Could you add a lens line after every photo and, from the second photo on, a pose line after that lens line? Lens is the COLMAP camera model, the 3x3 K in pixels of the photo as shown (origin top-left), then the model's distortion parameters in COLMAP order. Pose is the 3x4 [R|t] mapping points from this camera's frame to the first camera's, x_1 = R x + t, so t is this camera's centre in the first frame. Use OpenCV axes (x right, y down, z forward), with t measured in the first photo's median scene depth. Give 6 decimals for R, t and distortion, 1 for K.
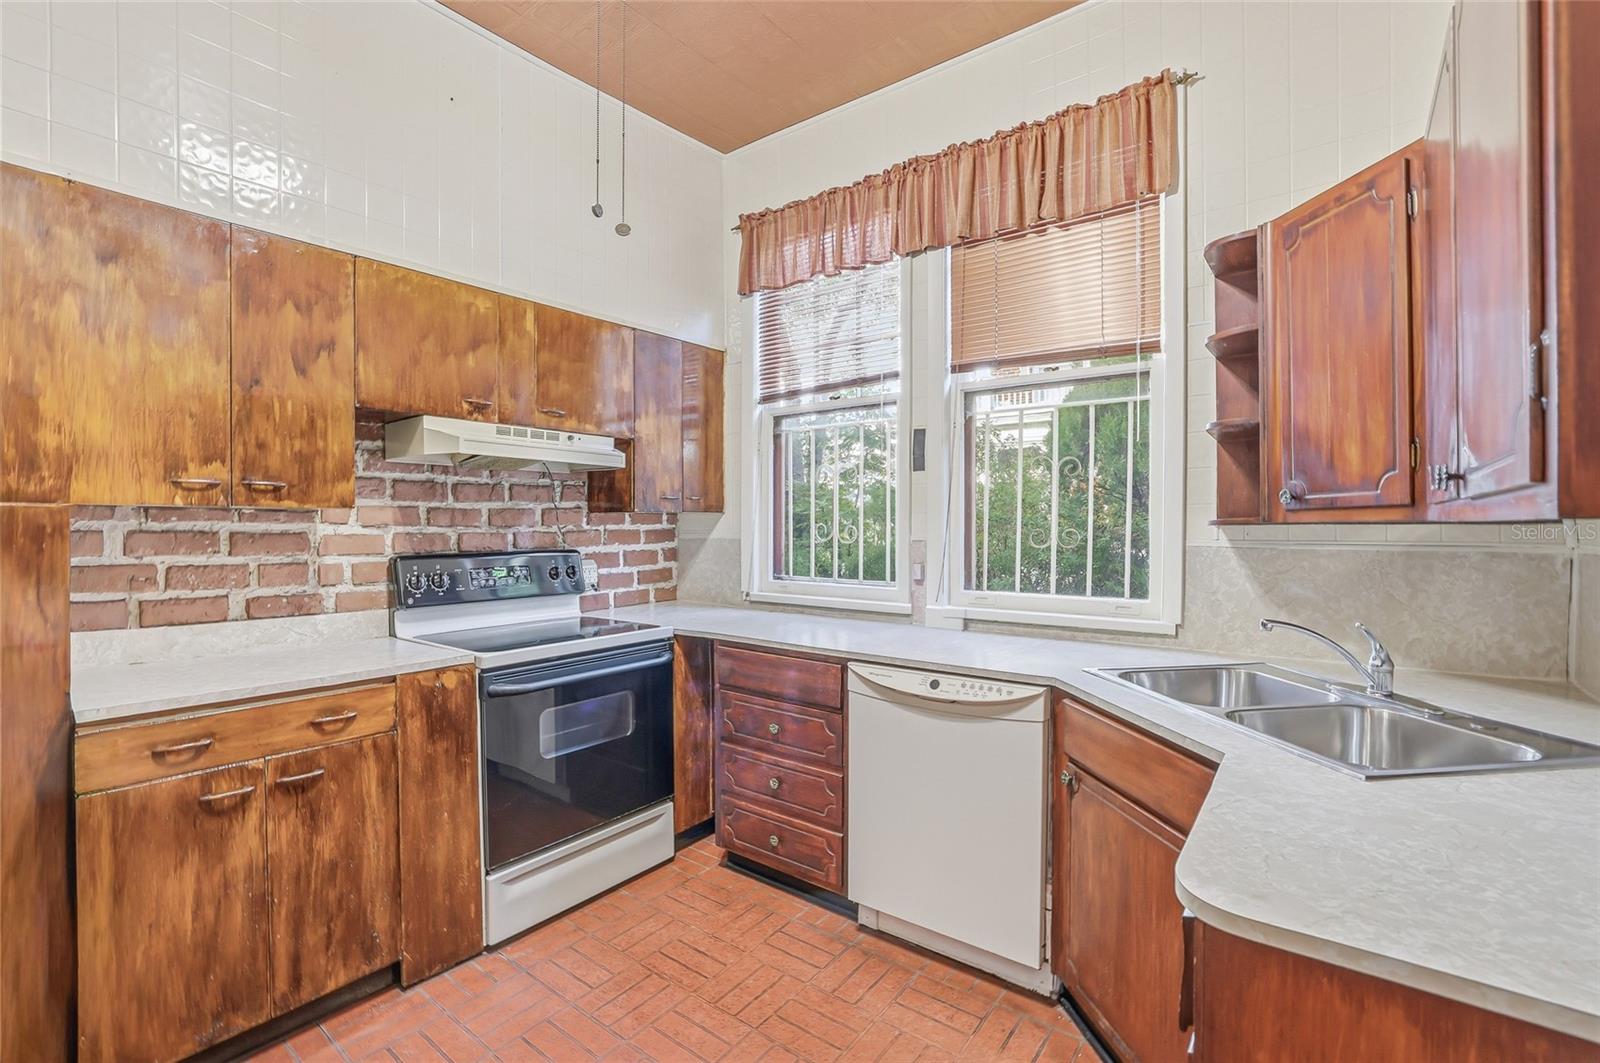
lens RADIAL K [[691.6, 0, 804.1], [0, 691.6, 529.9], [0, 0, 1]] dist [-0.030426, 0.009603]
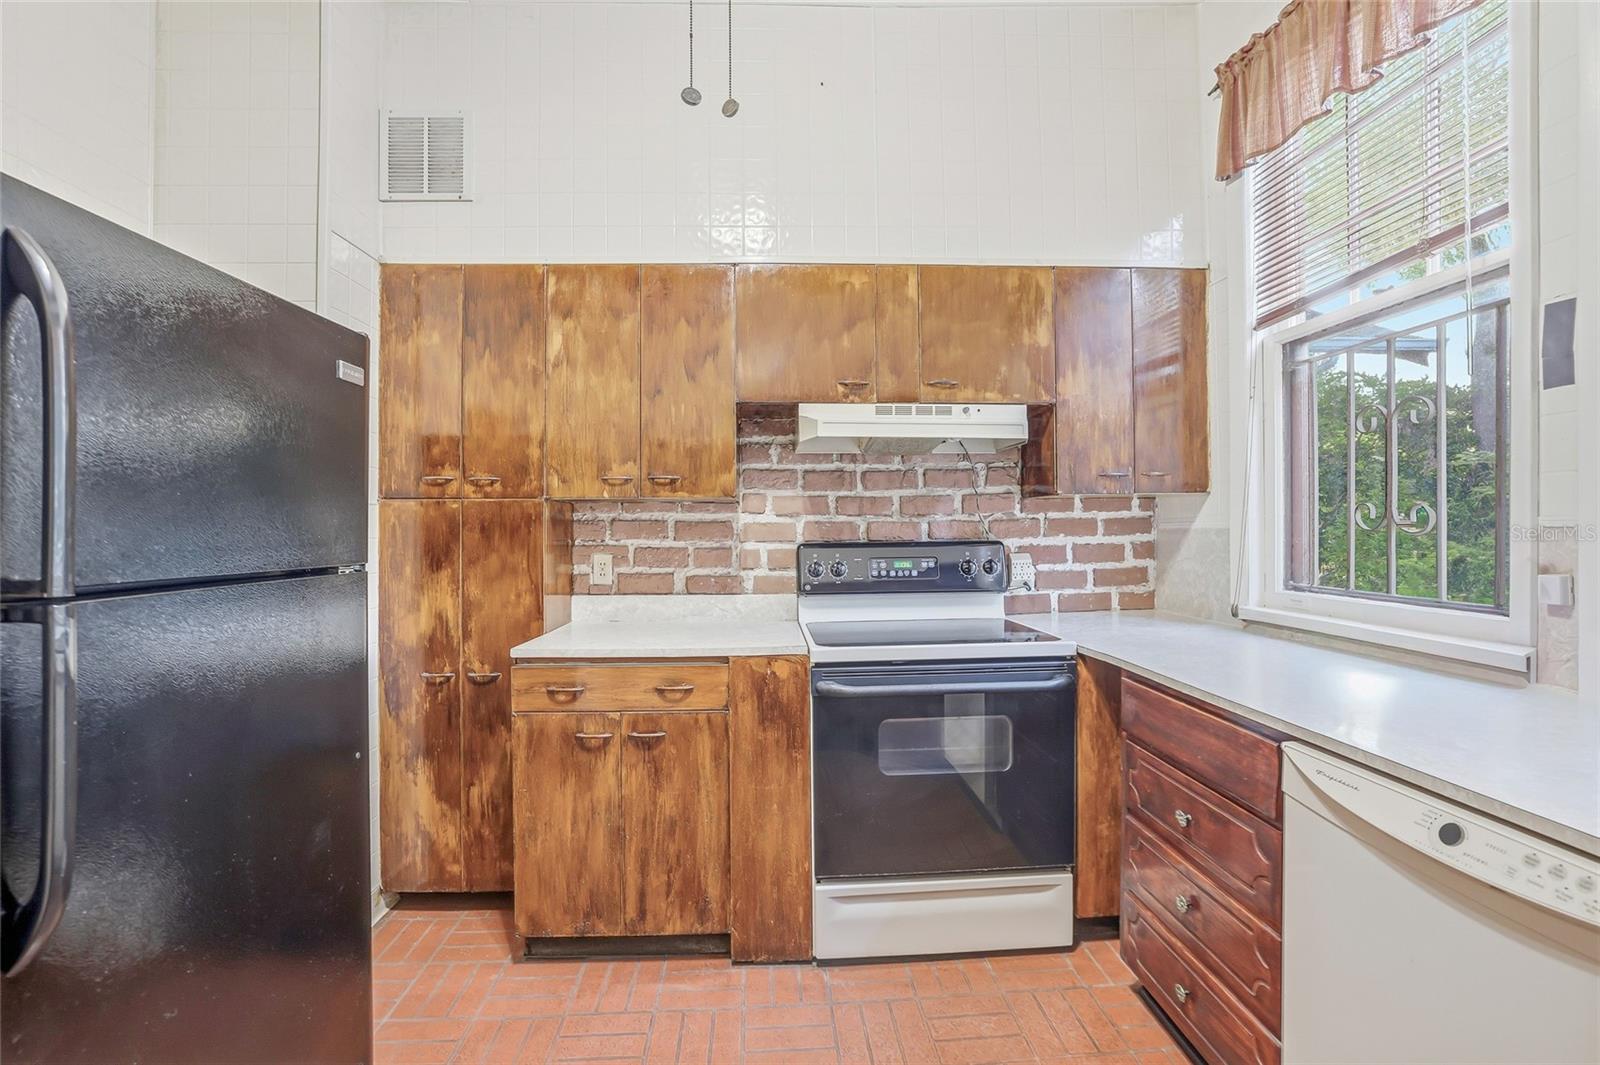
lens RADIAL K [[691.6, 0, 787.7], [0, 691.6, 528.8], [0, 0, 1]] dist [-0.030426, 0.009603]
pose [[0.655790, -0.002748, -0.754939, 0.209621], [0.003574, 0.999993, -0.000535, 0.018204], [0.754935, -0.002347, 0.655795, 0.328784]]
